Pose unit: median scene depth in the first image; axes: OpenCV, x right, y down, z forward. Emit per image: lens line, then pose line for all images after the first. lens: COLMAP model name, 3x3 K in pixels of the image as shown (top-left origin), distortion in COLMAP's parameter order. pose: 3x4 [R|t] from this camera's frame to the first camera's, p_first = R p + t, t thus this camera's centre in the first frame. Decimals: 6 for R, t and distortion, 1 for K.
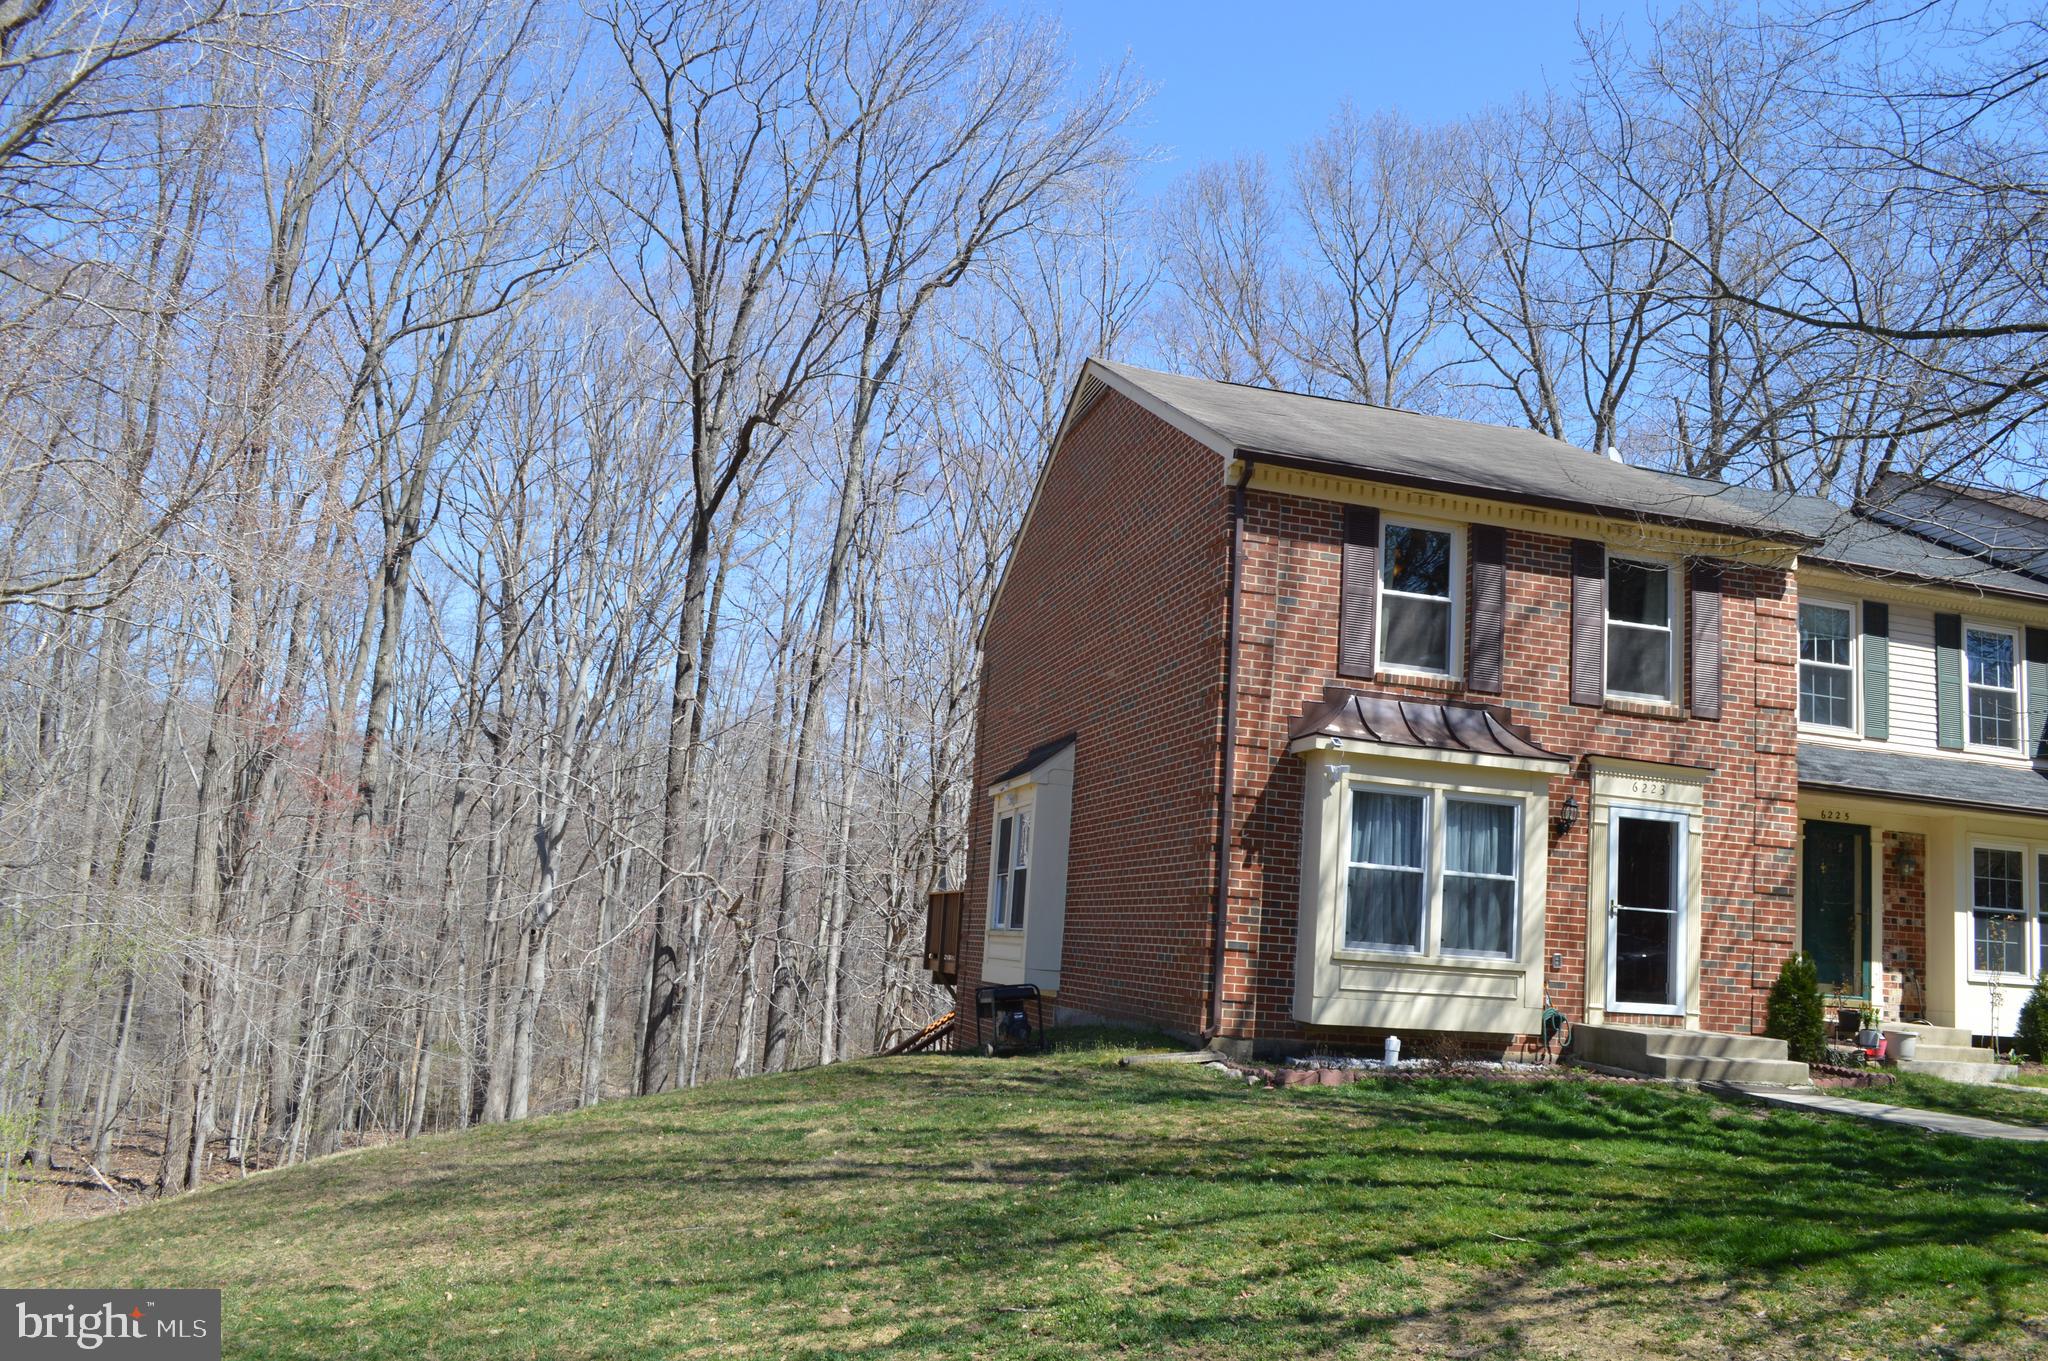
lens RADIAL K [[1637.3, 0, 1024.0], [0, 1637.3, 680.5], [0, 0, 1]] dist [-0.079582, 0.008047]
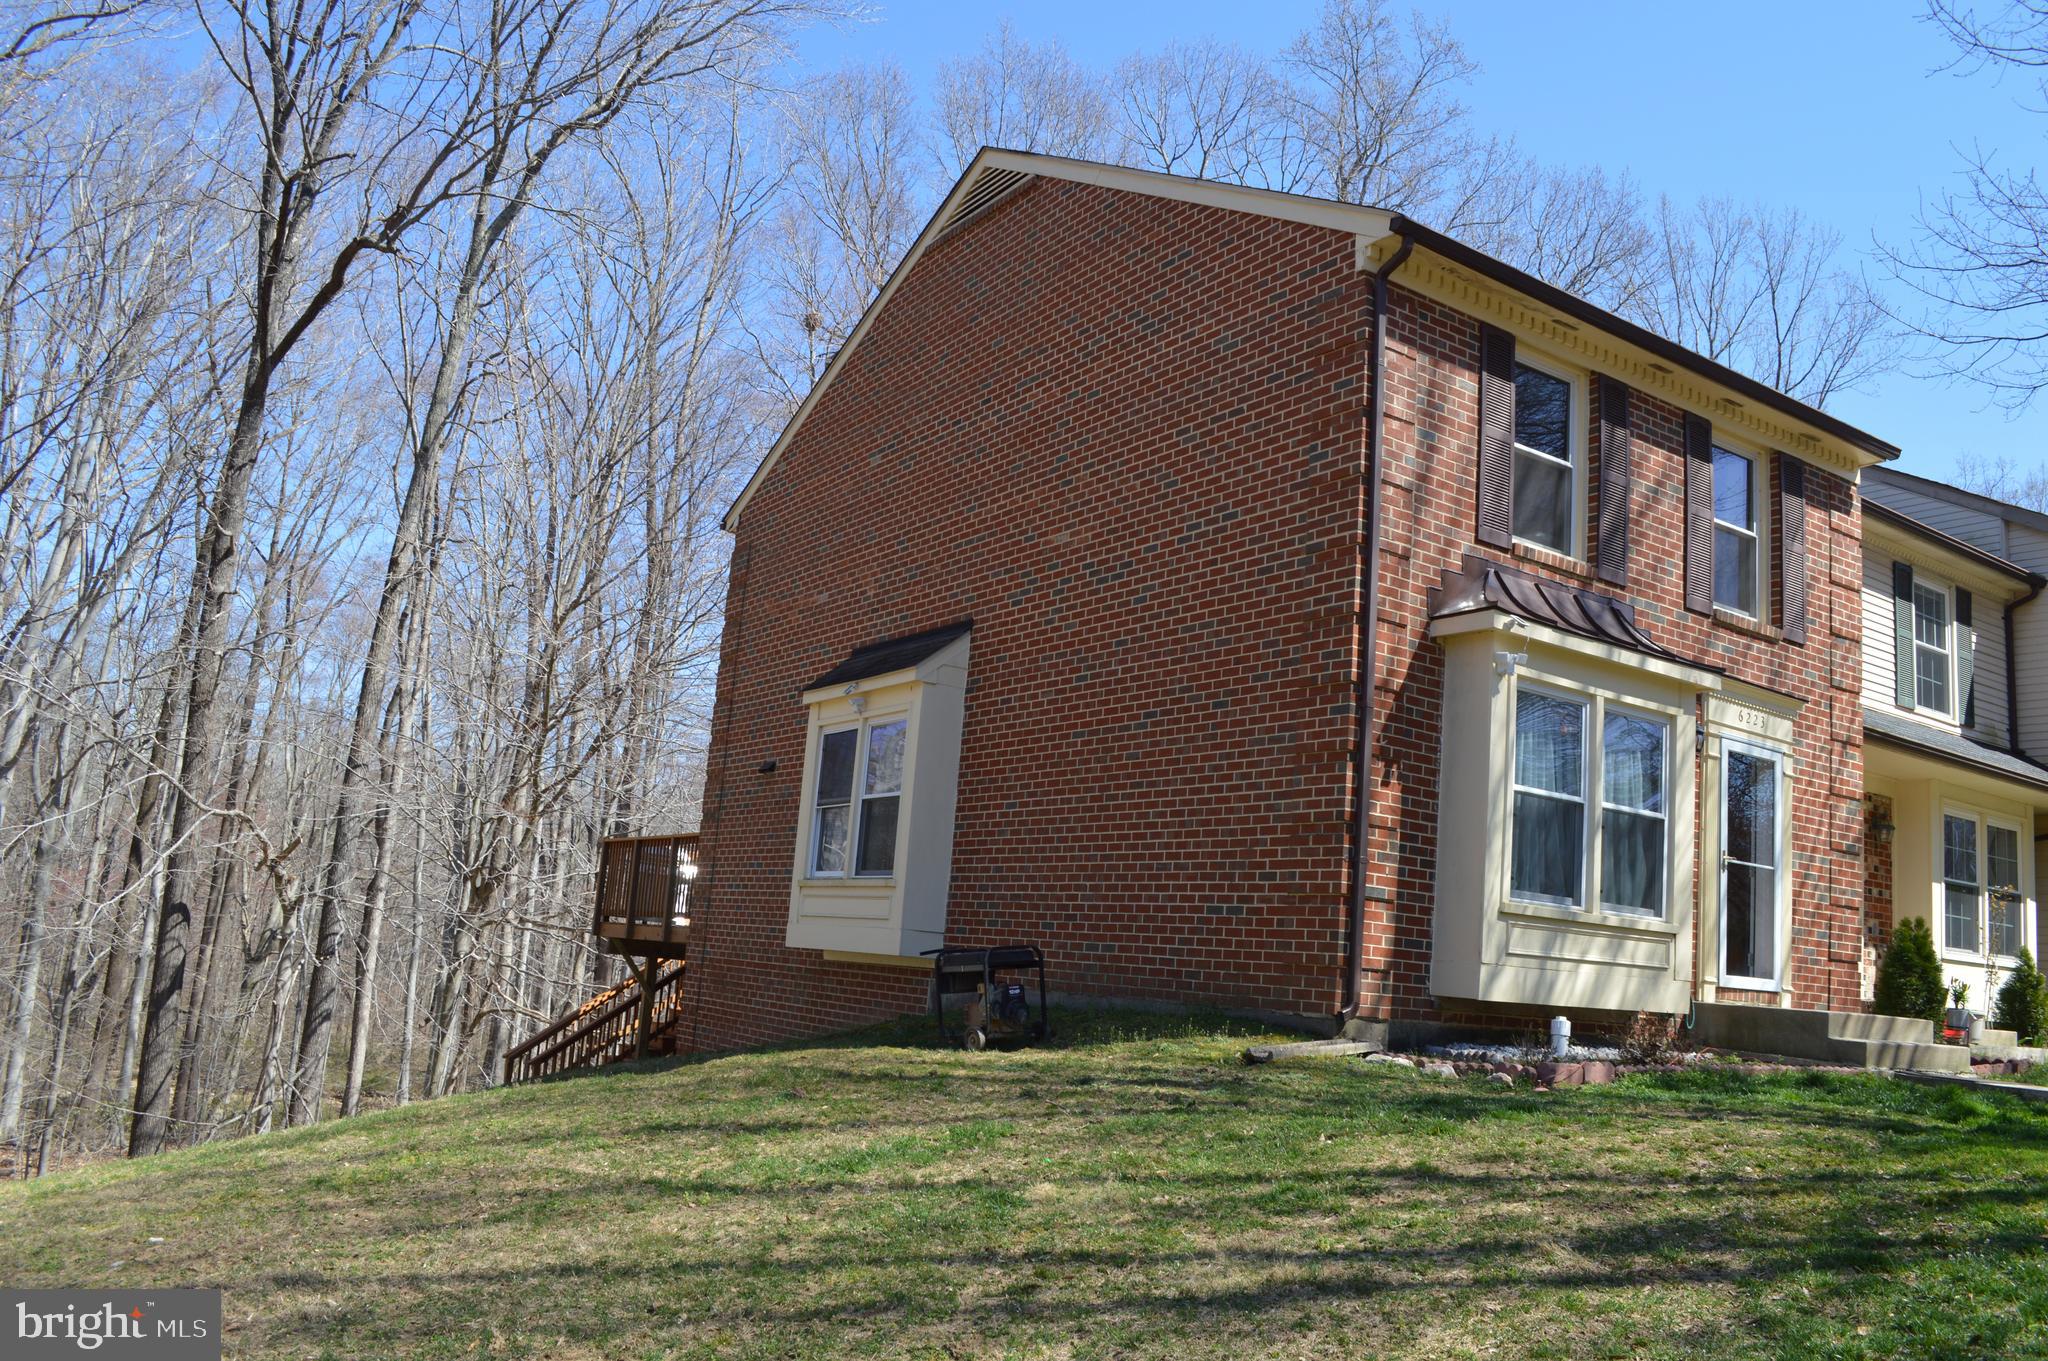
lens RADIAL K [[1637.3, 0, 1024.0], [0, 1637.3, 680.5], [0, 0, 1]] dist [-0.079582, 0.008047]
pose [[0.941529, 0.065757, 0.330454, -0.245566], [-0.068669, 0.997635, -0.002868, 0.076518], [-0.329861, -0.019992, 0.943818, 0.348931]]
